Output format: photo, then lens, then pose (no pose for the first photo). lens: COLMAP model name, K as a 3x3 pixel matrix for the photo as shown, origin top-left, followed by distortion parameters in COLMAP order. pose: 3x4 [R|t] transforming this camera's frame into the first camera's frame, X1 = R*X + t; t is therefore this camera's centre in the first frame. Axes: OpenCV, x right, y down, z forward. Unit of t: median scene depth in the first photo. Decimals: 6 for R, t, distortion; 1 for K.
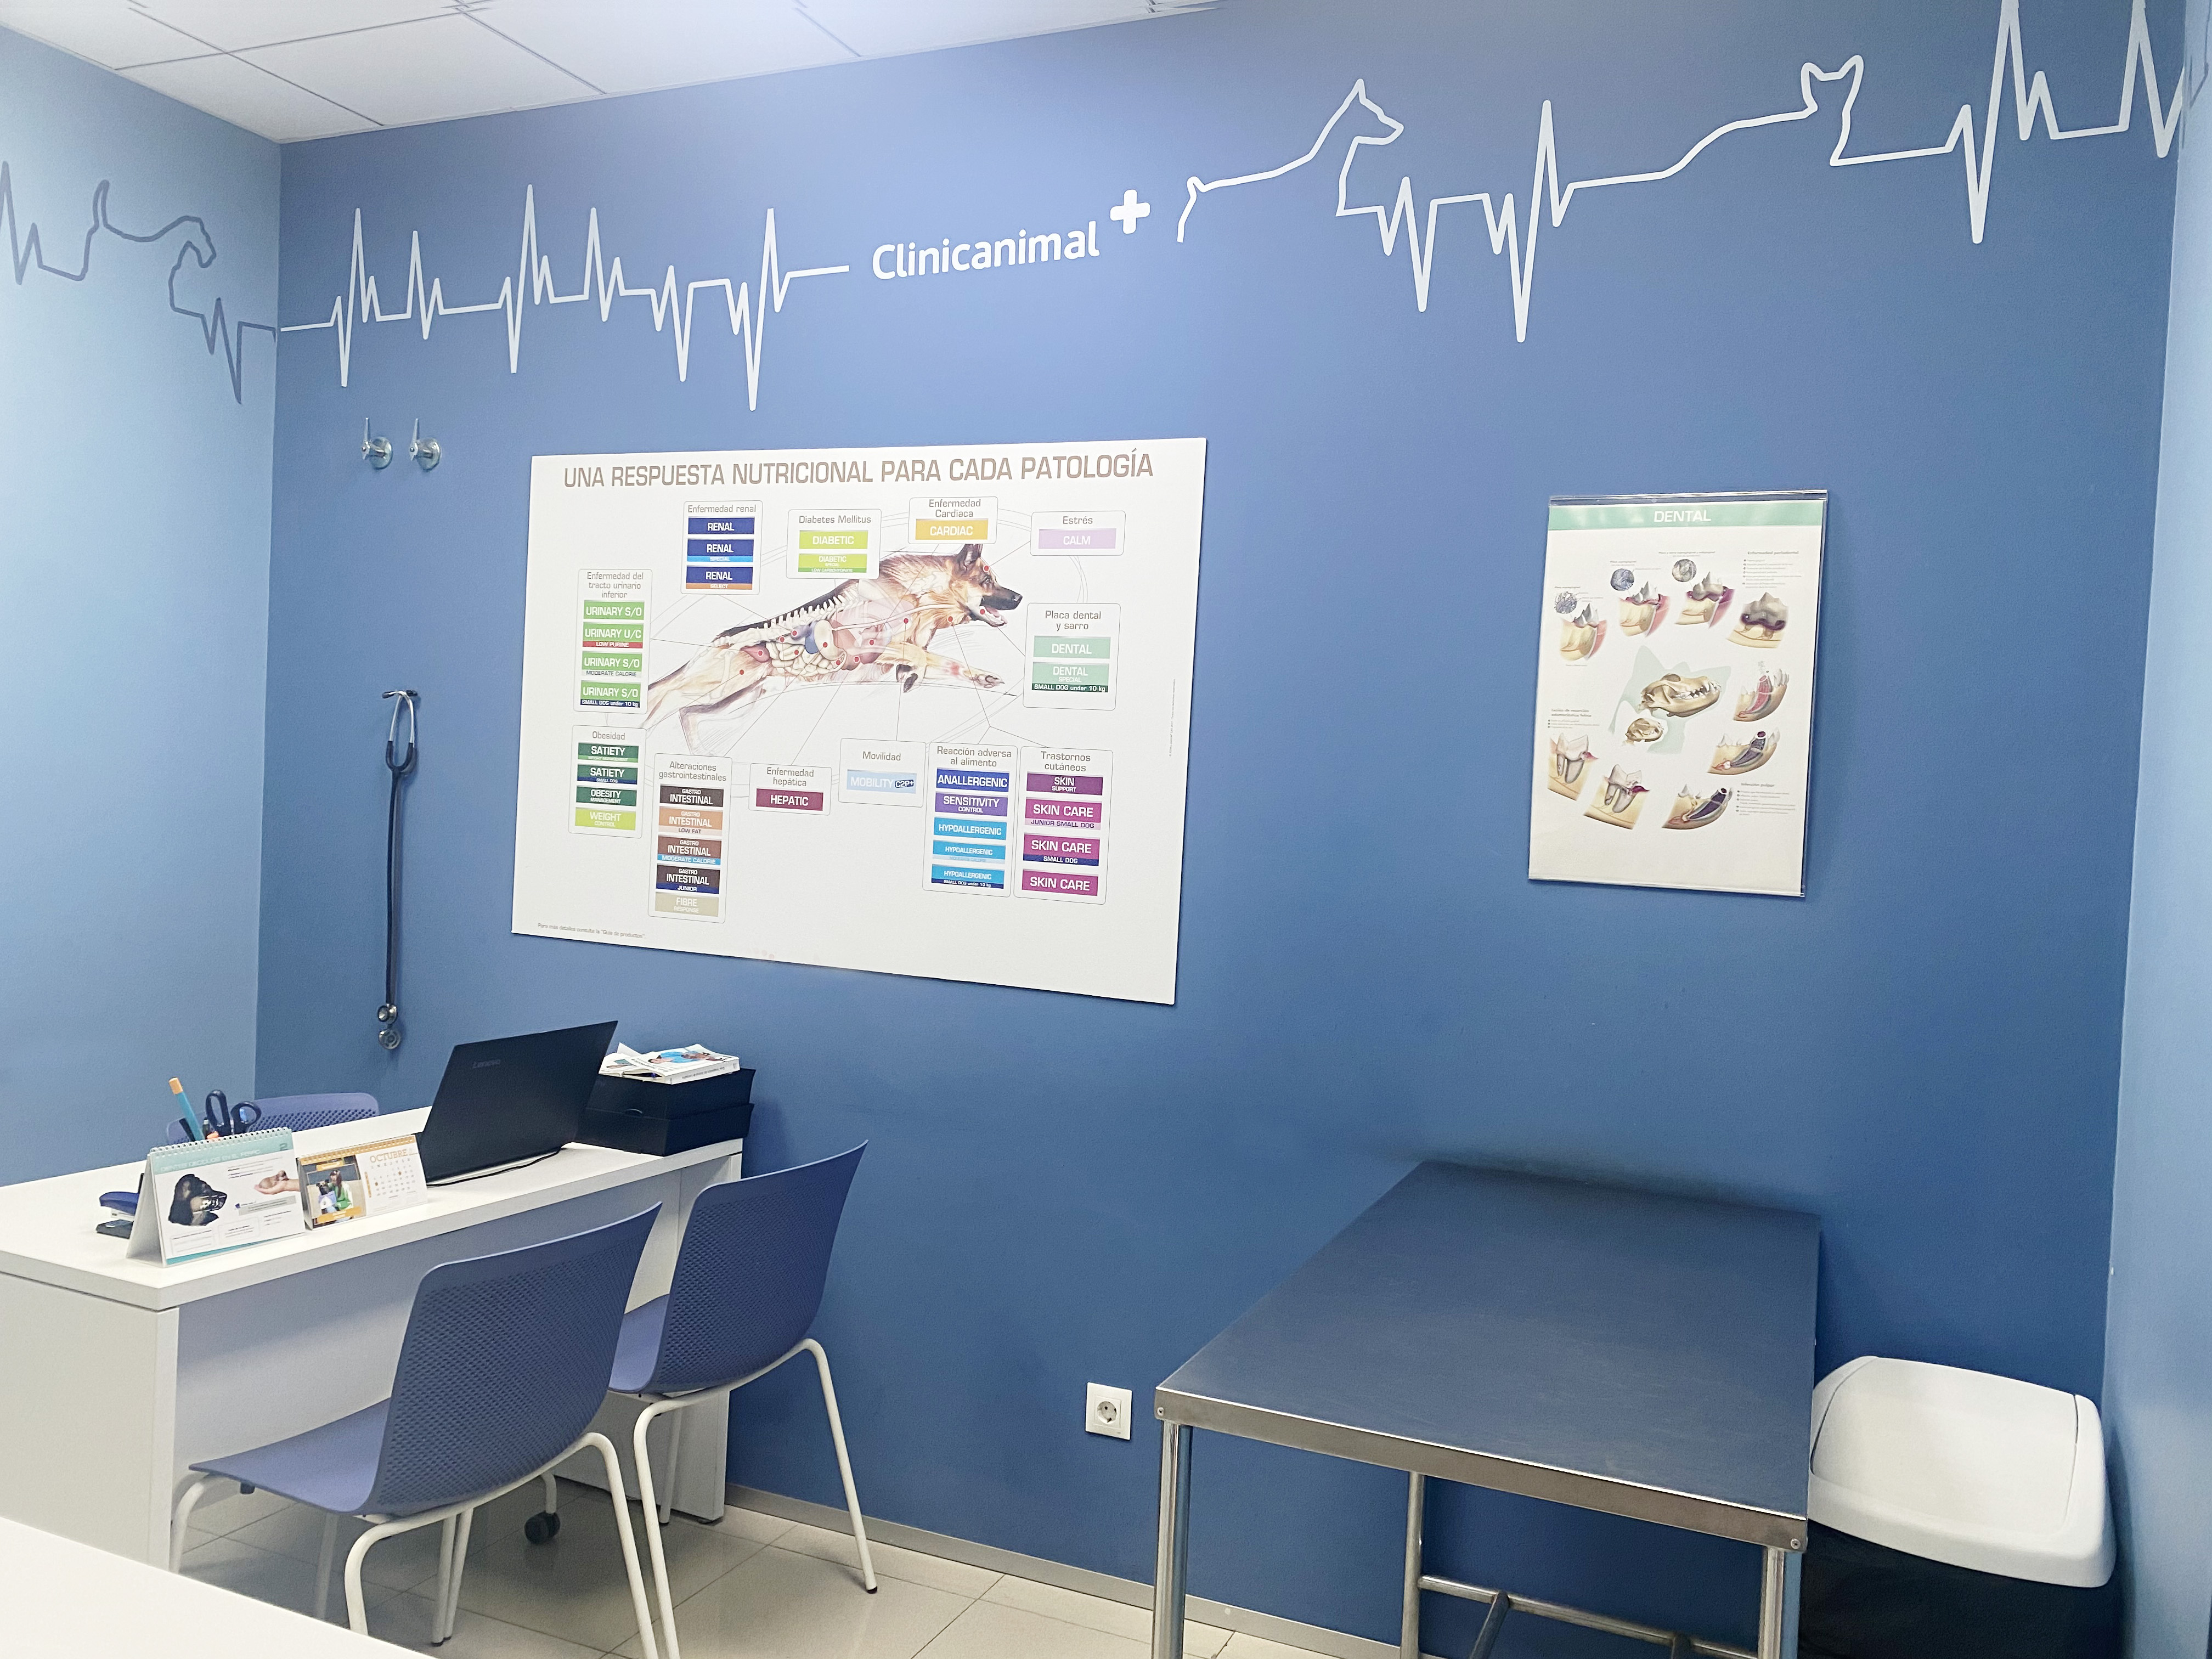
lens RADIAL K [[1677.4, 0, 1094.0], [0, 1677.4, 829.6], [0, 0, 1]] dist [0.031106, -0.004110]
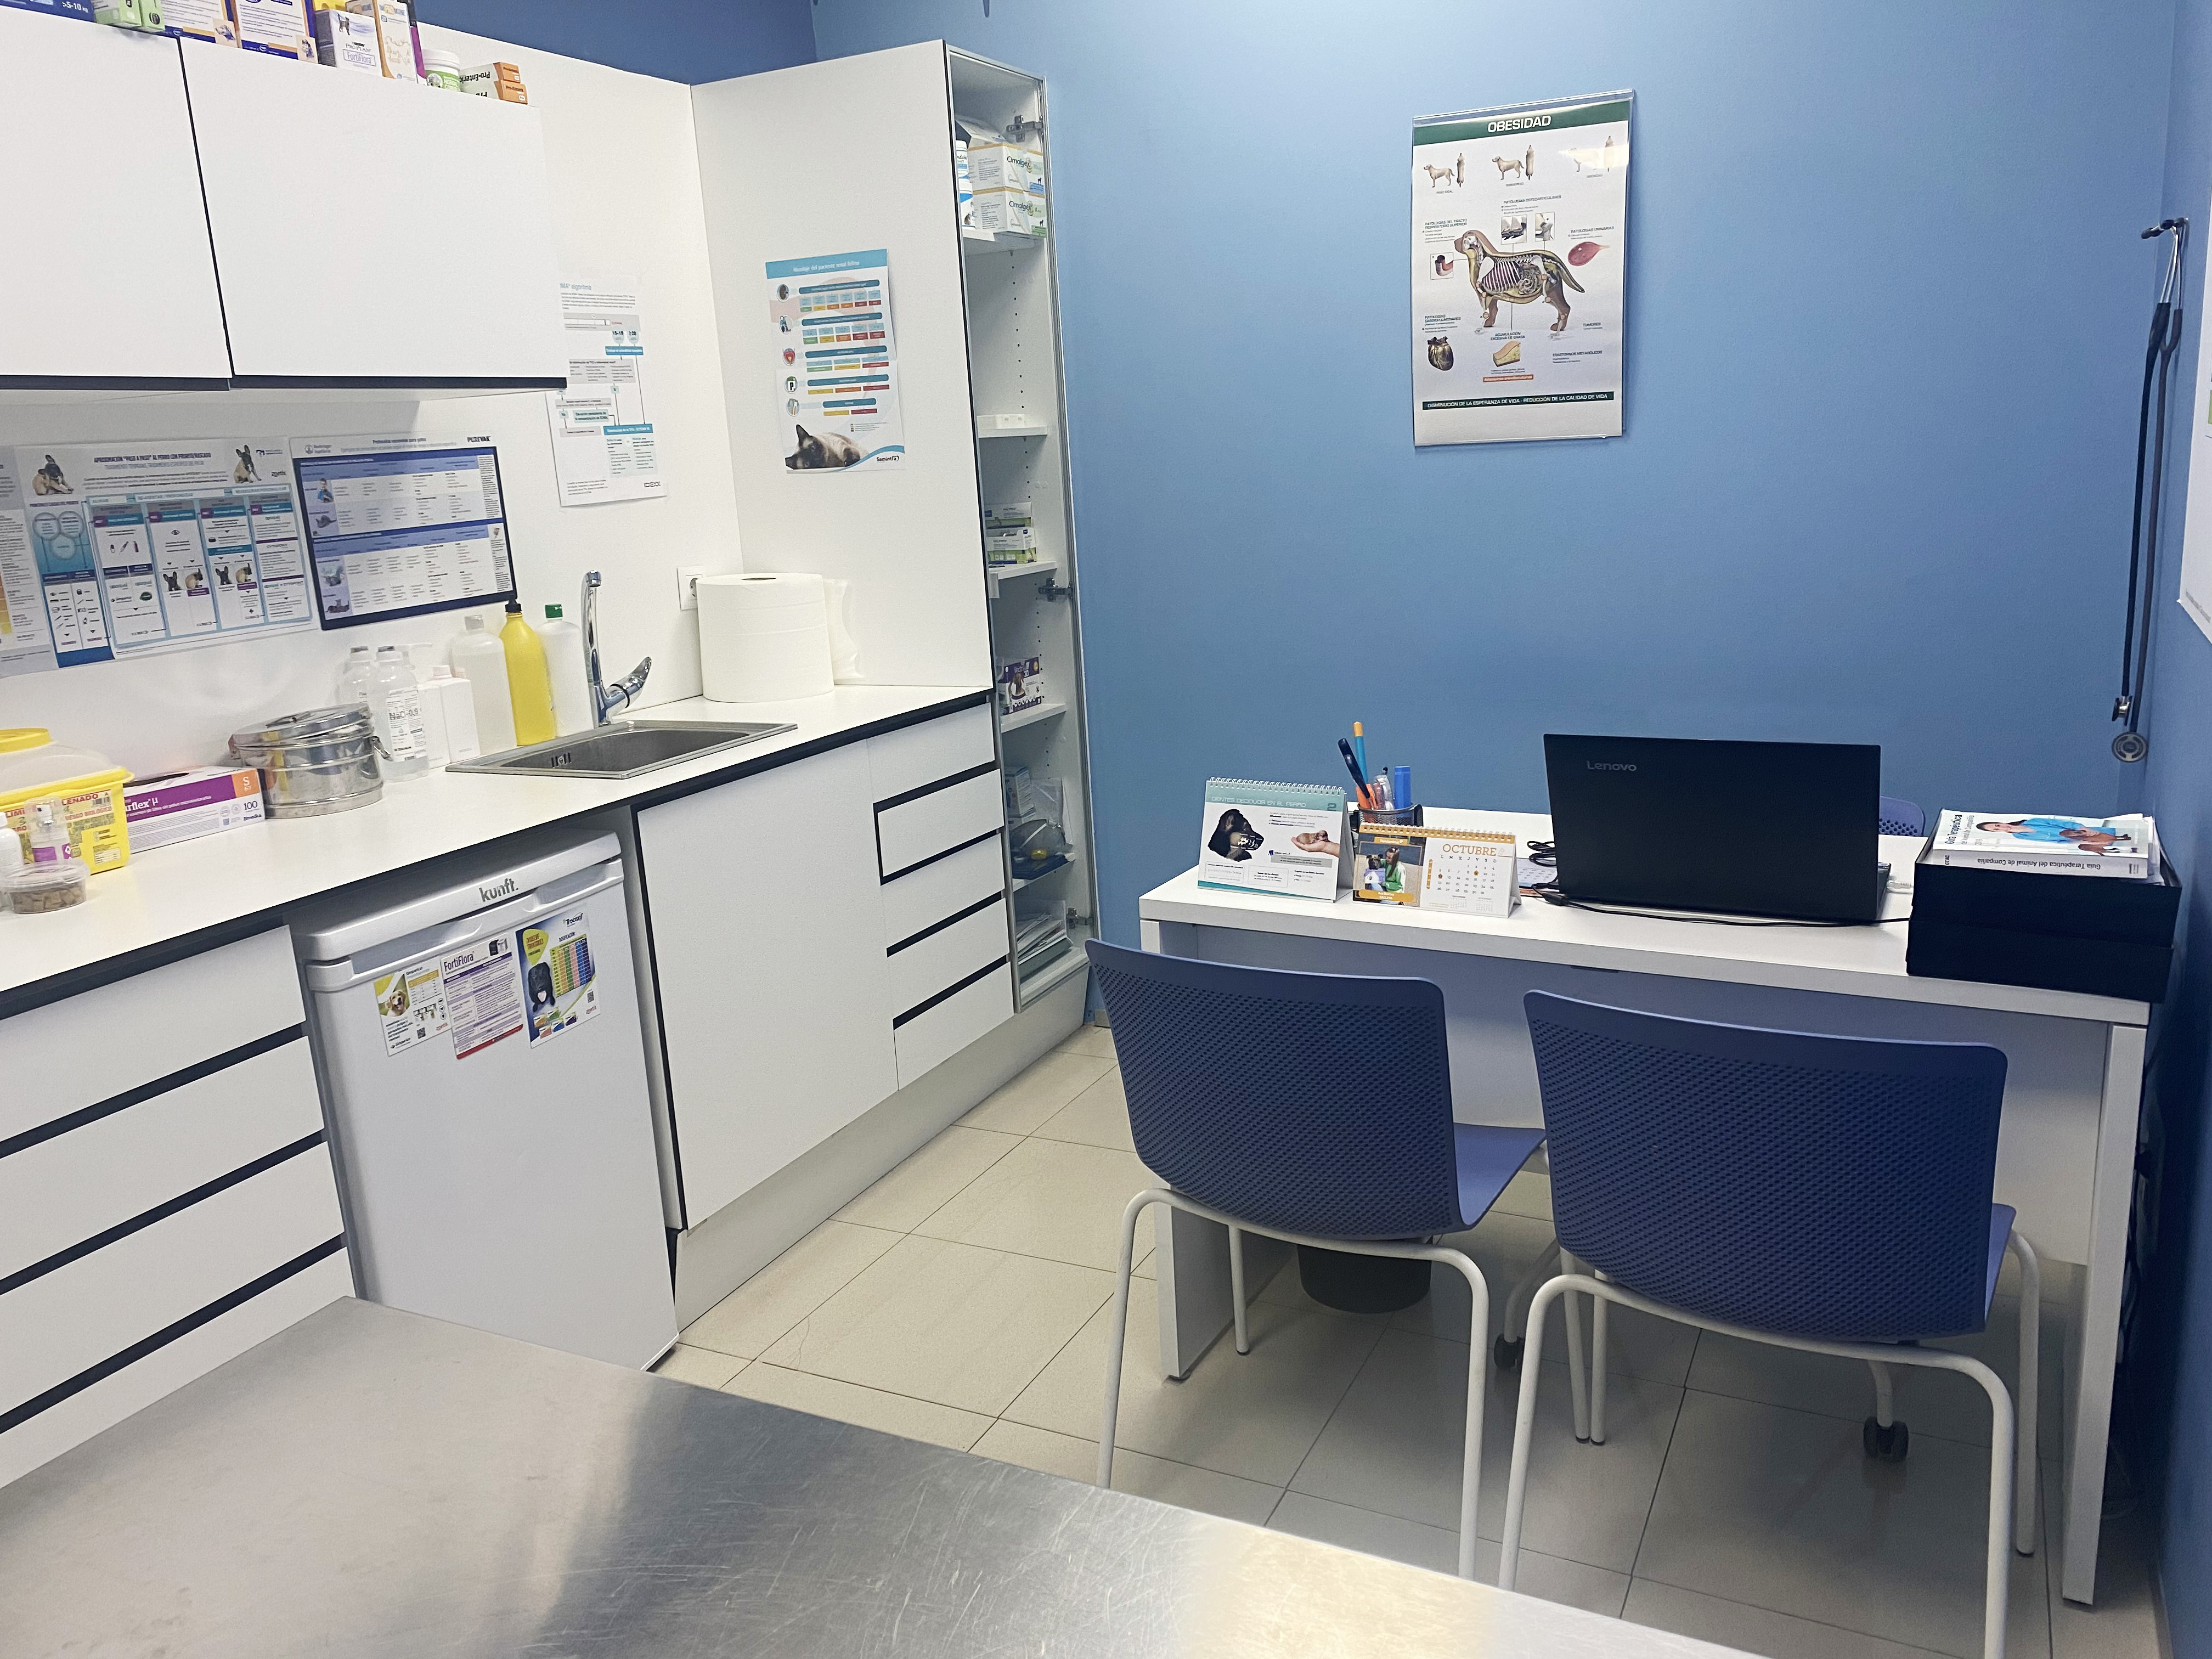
lens RADIAL K [[1677.4, 0, 1101.3], [0, 1677.4, 818.1], [0, 0, 1]] dist [0.031106, -0.004110]
pose [[-0.044764, 0.184598, -0.981794, 0.451602], [0.030470, 0.982574, 0.183355, 0.018756], [0.998533, -0.021708, -0.049609, 0.930837]]
